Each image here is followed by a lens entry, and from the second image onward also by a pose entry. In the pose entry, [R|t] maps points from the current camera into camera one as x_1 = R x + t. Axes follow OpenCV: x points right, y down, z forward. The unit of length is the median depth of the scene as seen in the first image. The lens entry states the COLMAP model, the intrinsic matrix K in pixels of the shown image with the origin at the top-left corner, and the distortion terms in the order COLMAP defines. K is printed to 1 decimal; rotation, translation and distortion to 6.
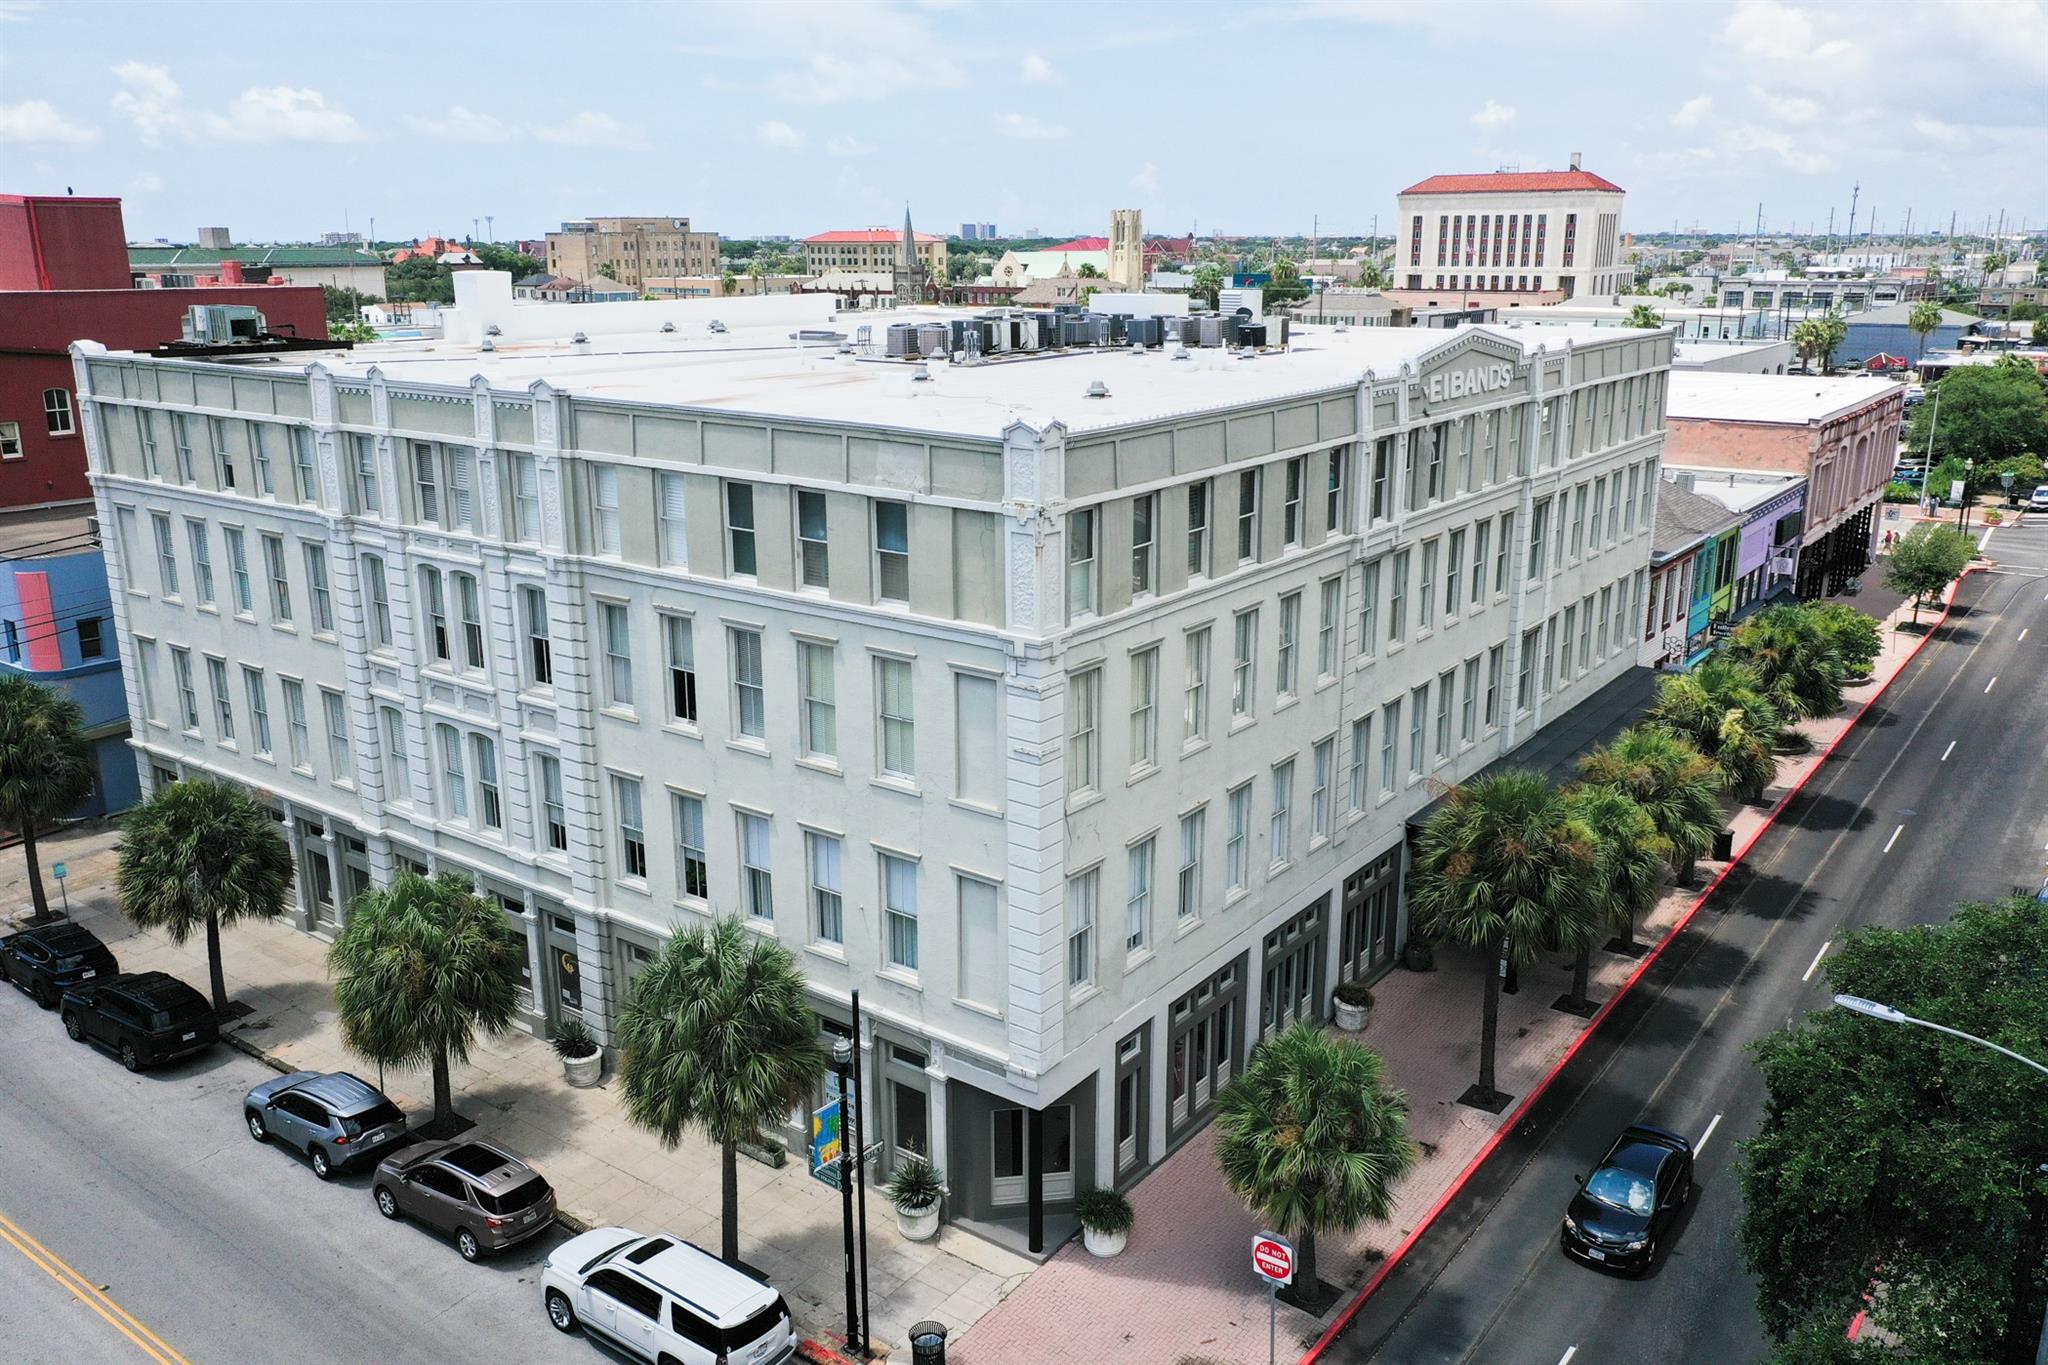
lens RADIAL K [[1618.6, 0, 1024.0], [0, 1618.6, 682.5], [0, 0, 1]] dist [0.009855, 0.003545]
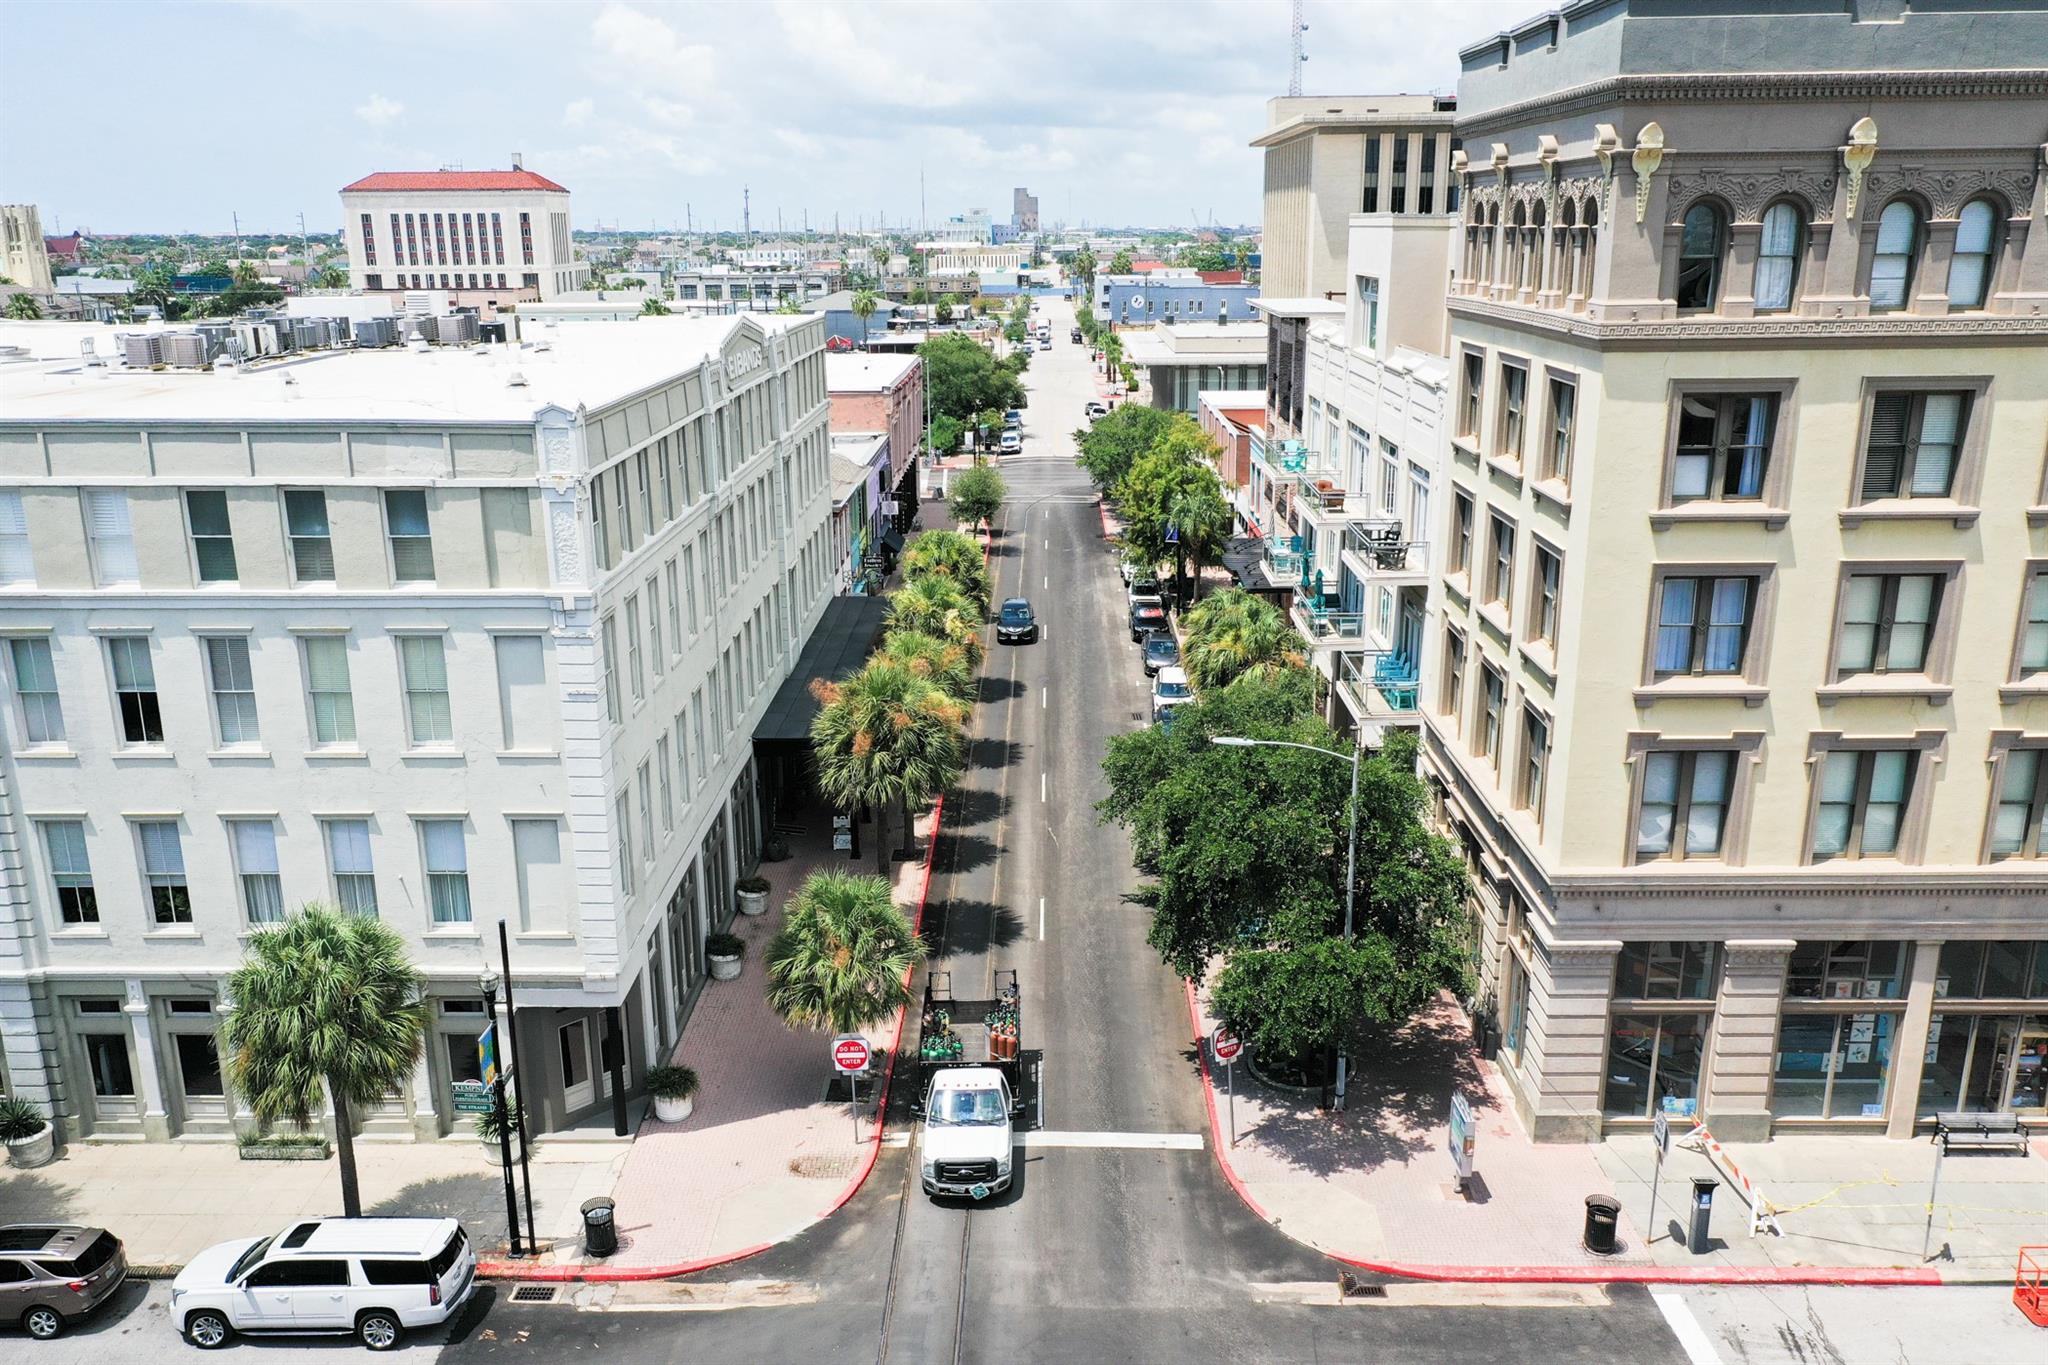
lens RADIAL K [[1618.6, 0, 1024.0], [0, 1618.6, 682.5], [0, 0, 1]] dist [0.009855, 0.003545]
pose [[0.810249, -0.161264, 0.563462, -0.315452], [0.160482, 0.985703, 0.051340, 0.021795], [-0.563686, 0.048827, 0.824545, -0.100492]]
